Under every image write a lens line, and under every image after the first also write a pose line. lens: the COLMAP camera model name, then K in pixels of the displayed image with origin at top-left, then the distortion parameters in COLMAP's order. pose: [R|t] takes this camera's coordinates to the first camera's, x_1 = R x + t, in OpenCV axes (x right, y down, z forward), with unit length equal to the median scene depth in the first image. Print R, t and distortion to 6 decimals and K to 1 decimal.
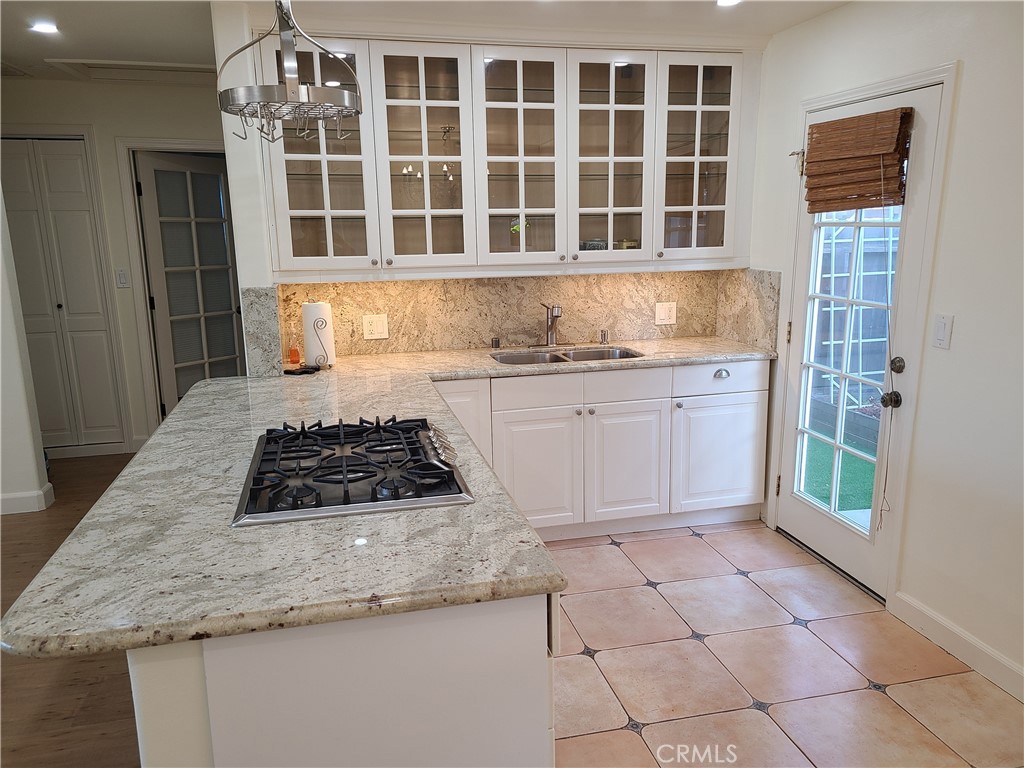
lens RADIAL K [[764.1, 0, 521.4], [0, 764.1, 391.1], [0, 0, 1]] dist [0.065215, -0.047036]
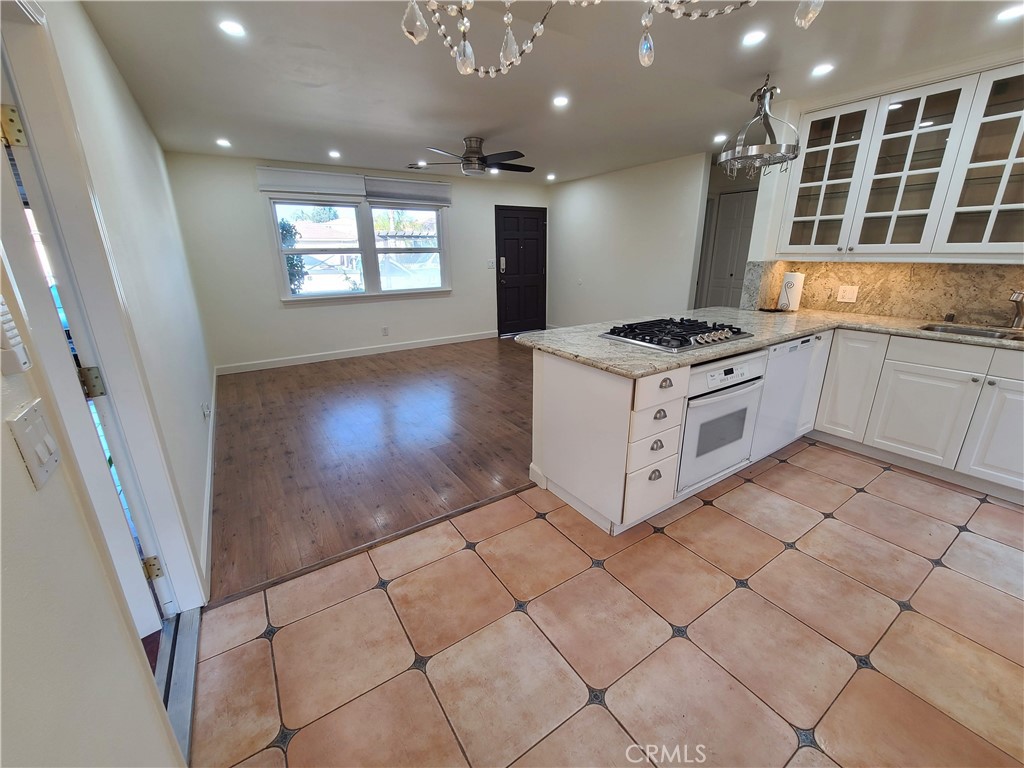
lens RADIAL K [[417.1, 0, 509.8], [0, 417.1, 381.7], [0, 0, 1]] dist [-0.000530, -0.000706]
pose [[0.331760, 0.294377, -0.896257, 0.442281], [-0.196180, 0.950824, 0.239681, 0.018497], [0.922740, 0.096311, 0.373196, 0.090952]]
